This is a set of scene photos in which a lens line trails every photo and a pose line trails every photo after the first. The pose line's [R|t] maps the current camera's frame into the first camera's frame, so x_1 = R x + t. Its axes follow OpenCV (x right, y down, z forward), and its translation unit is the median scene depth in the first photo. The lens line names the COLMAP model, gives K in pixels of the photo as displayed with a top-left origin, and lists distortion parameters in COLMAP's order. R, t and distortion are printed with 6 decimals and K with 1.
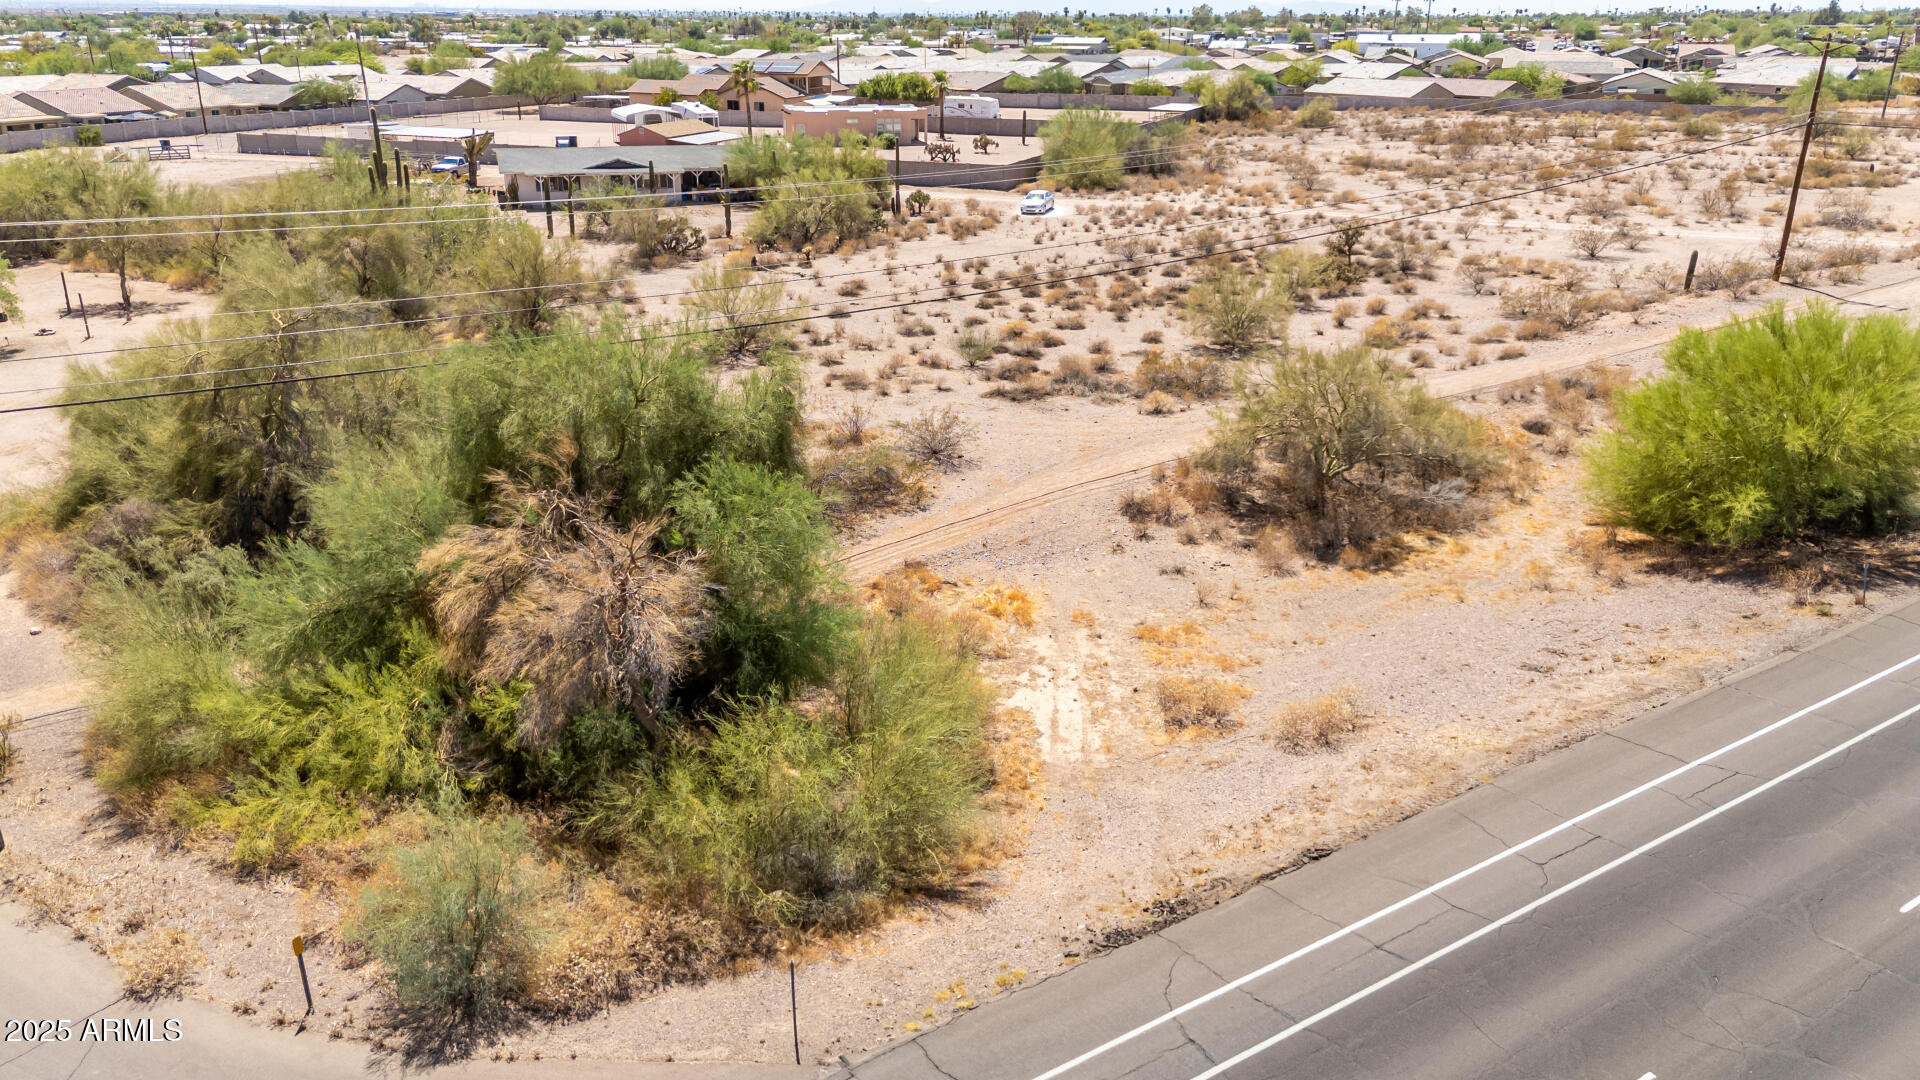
lens RADIAL K [[1420.0, 0, 967.4], [0, 1420.0, 538.1], [0, 0, 1]] dist [0.069206, -0.068292]
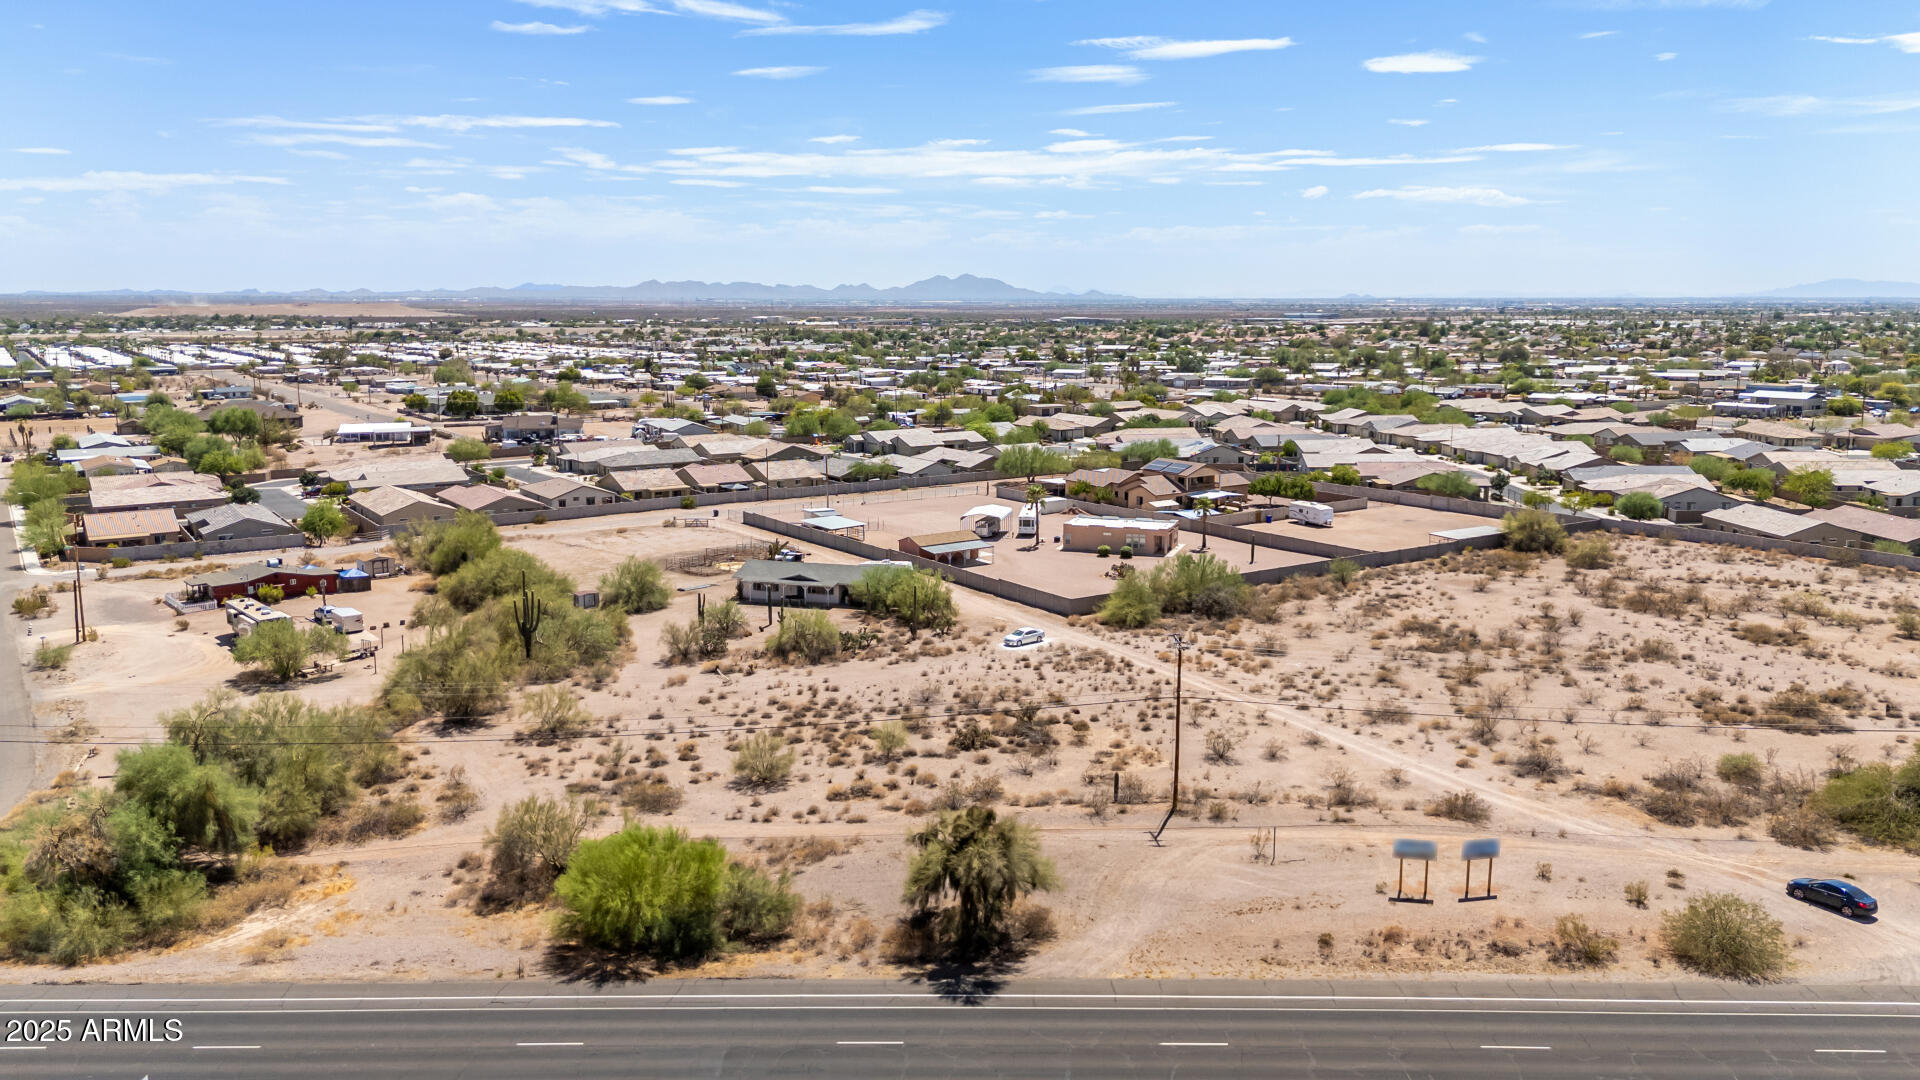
lens RADIAL K [[1420.0, 0, 954.9], [0, 1420.0, 549.8], [0, 0, 1]] dist [0.069206, -0.068292]
pose [[0.816009, 0.097152, -0.569816, 0.449957], [-0.195573, 0.974041, -0.114001, -0.088538], [0.543949, 0.204466, 0.813826, -0.093928]]
